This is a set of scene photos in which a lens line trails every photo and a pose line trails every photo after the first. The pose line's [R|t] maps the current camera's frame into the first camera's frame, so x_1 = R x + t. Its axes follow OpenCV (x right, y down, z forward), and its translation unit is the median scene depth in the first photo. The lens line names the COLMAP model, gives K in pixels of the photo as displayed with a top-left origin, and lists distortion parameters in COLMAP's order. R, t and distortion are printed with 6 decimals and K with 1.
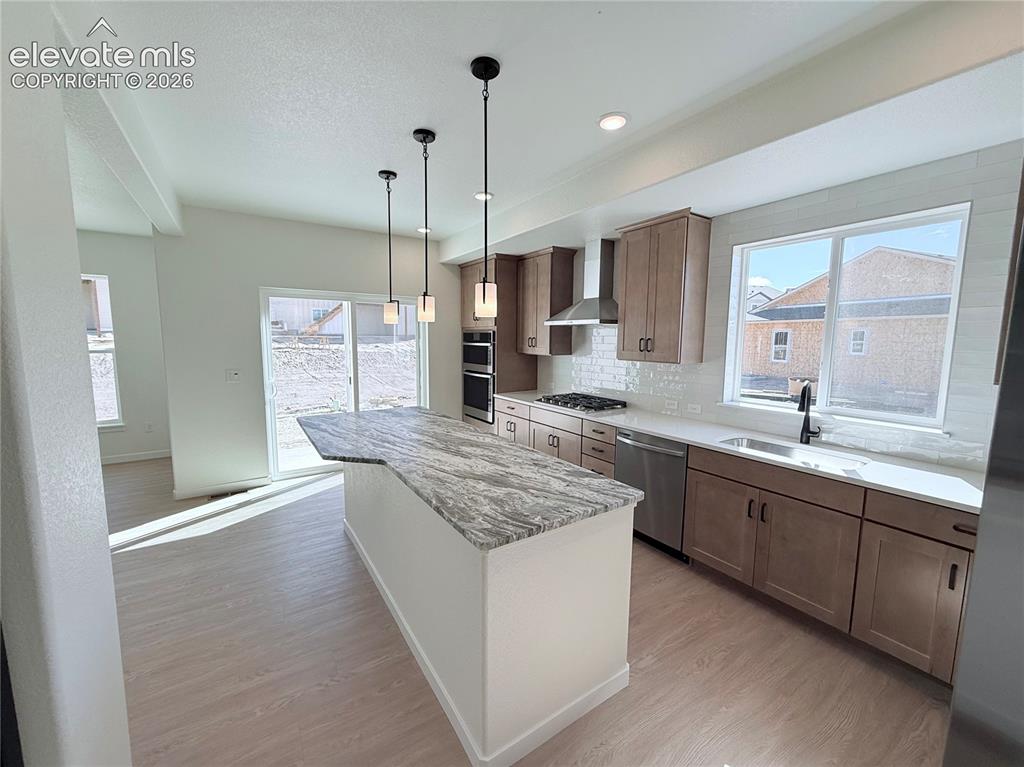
lens RADIAL K [[405.6, 0, 508.0], [0, 405.6, 384.1], [0, 0, 1]] dist [-0.001934, 0.000155]
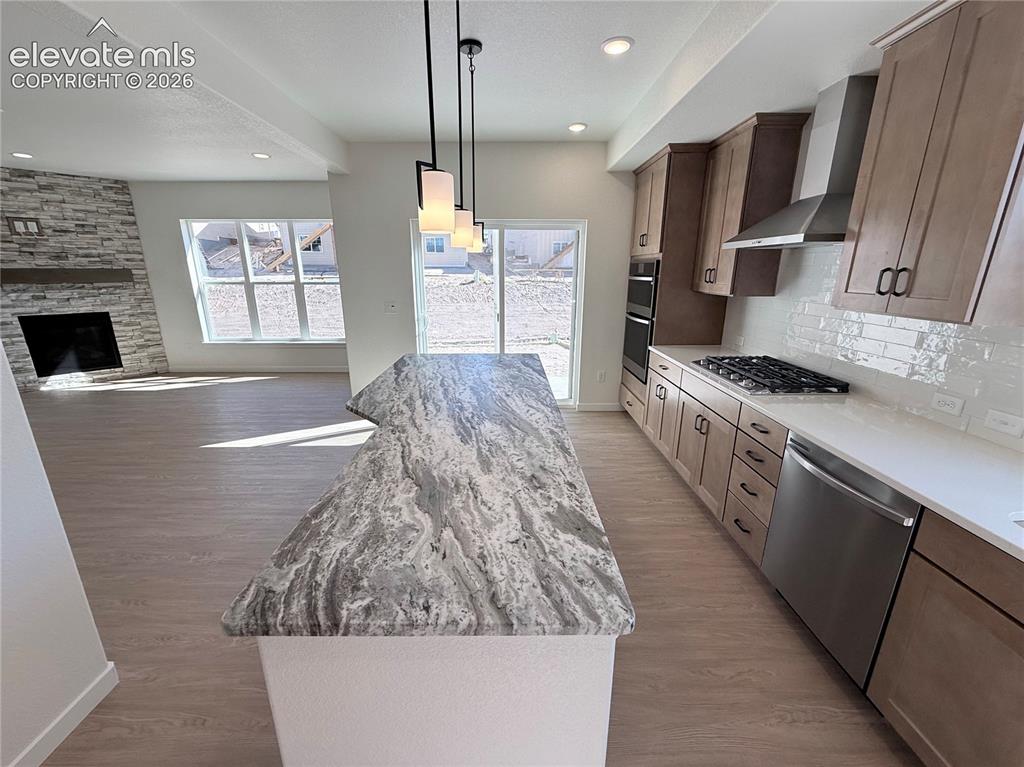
lens RADIAL K [[405.6, 0, 507.5], [0, 405.6, 383.8], [0, 0, 1]] dist [-0.001934, 0.000155]
pose [[0.836064, 0.141247, -0.530139, 0.303273], [-0.055825, 0.983177, 0.173913, -0.044797], [0.545785, -0.115807, 0.829884, 0.418919]]
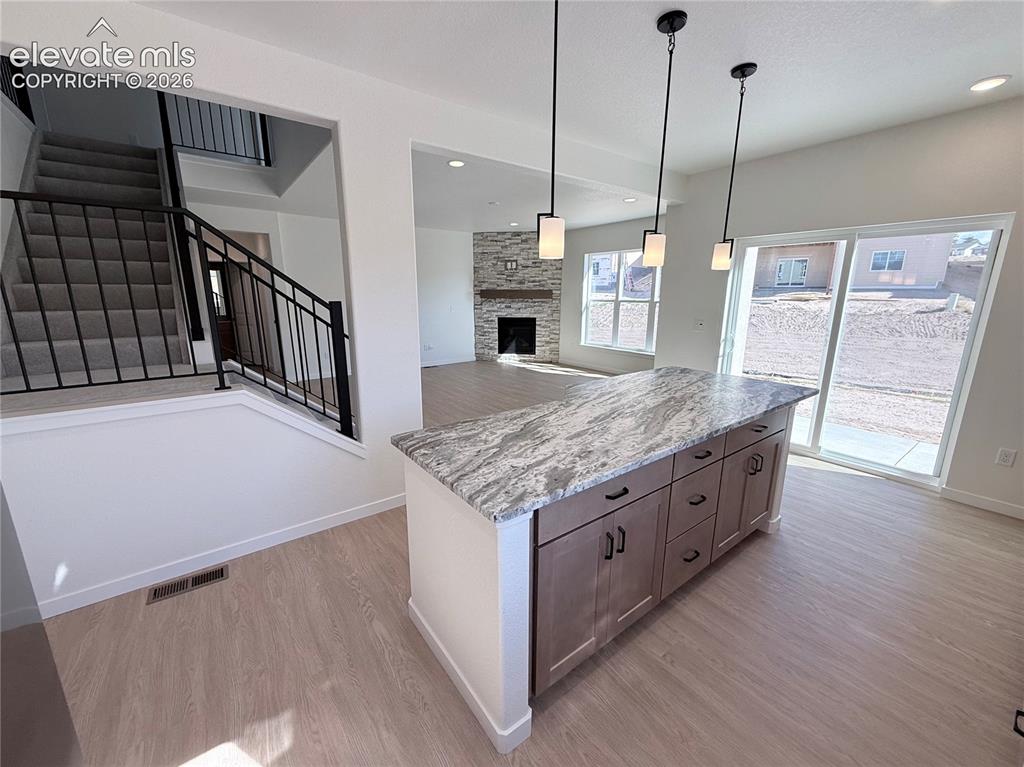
lens RADIAL K [[405.6, 0, 507.1], [0, 405.6, 382.1], [0, 0, 1]] dist [-0.001934, 0.000155]
pose [[0.056238, 0.208906, -0.976317, 0.676506], [-0.114981, 0.972714, 0.201512, -0.056503], [0.991774, 0.100925, 0.078724, 0.681160]]
